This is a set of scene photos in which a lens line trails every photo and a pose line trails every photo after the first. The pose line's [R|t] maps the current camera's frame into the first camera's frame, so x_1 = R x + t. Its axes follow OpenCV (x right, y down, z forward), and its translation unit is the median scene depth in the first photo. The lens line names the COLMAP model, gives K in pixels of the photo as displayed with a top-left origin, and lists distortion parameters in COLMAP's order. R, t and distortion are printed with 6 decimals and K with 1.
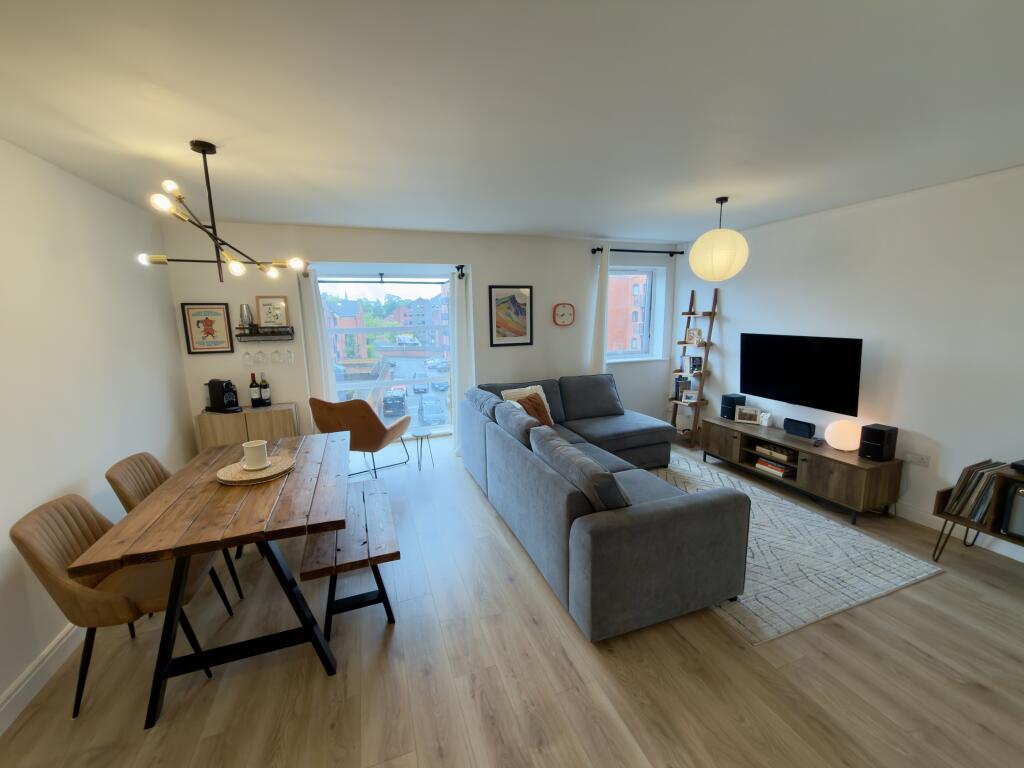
lens RADIAL K [[407.6, 0, 512.0], [0, 407.6, 384.0], [0, 0, 1]] dist [0.000509, -0.000156]
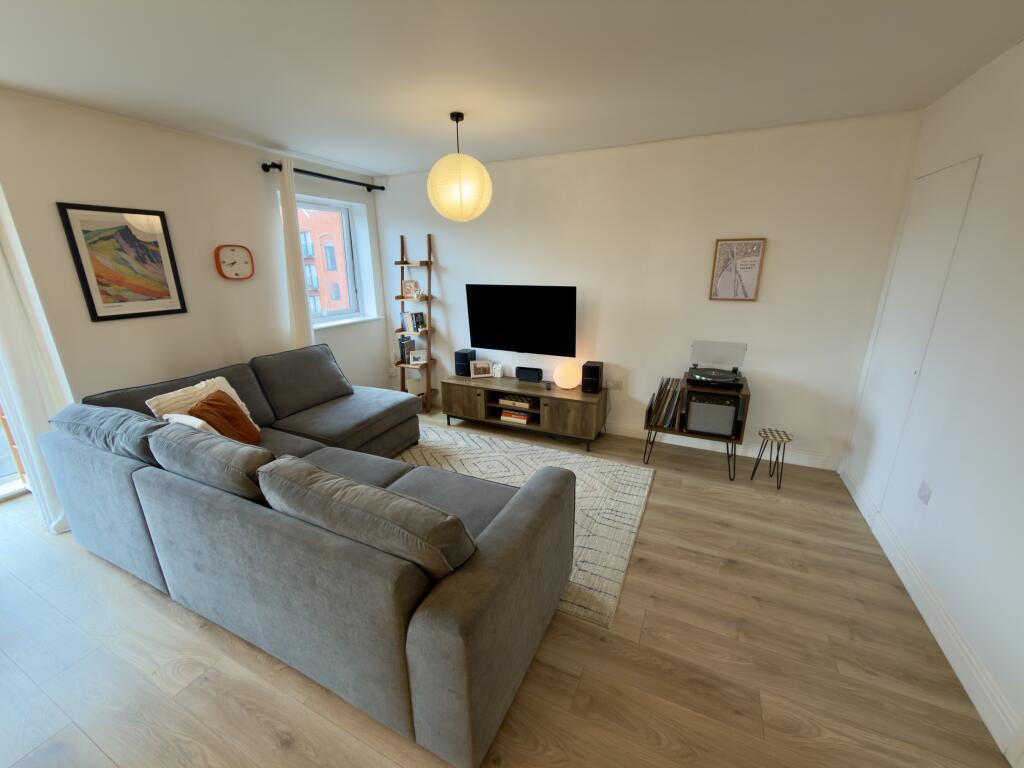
lens RADIAL K [[407.6, 0, 512.0], [0, 407.6, 384.0], [0, 0, 1]] dist [0.000509, -0.000156]
pose [[0.715364, -0.190136, 0.672386, -0.039082], [0.115625, 0.981212, 0.154449, -0.033731], [-0.689119, -0.032742, 0.723908, 0.252246]]
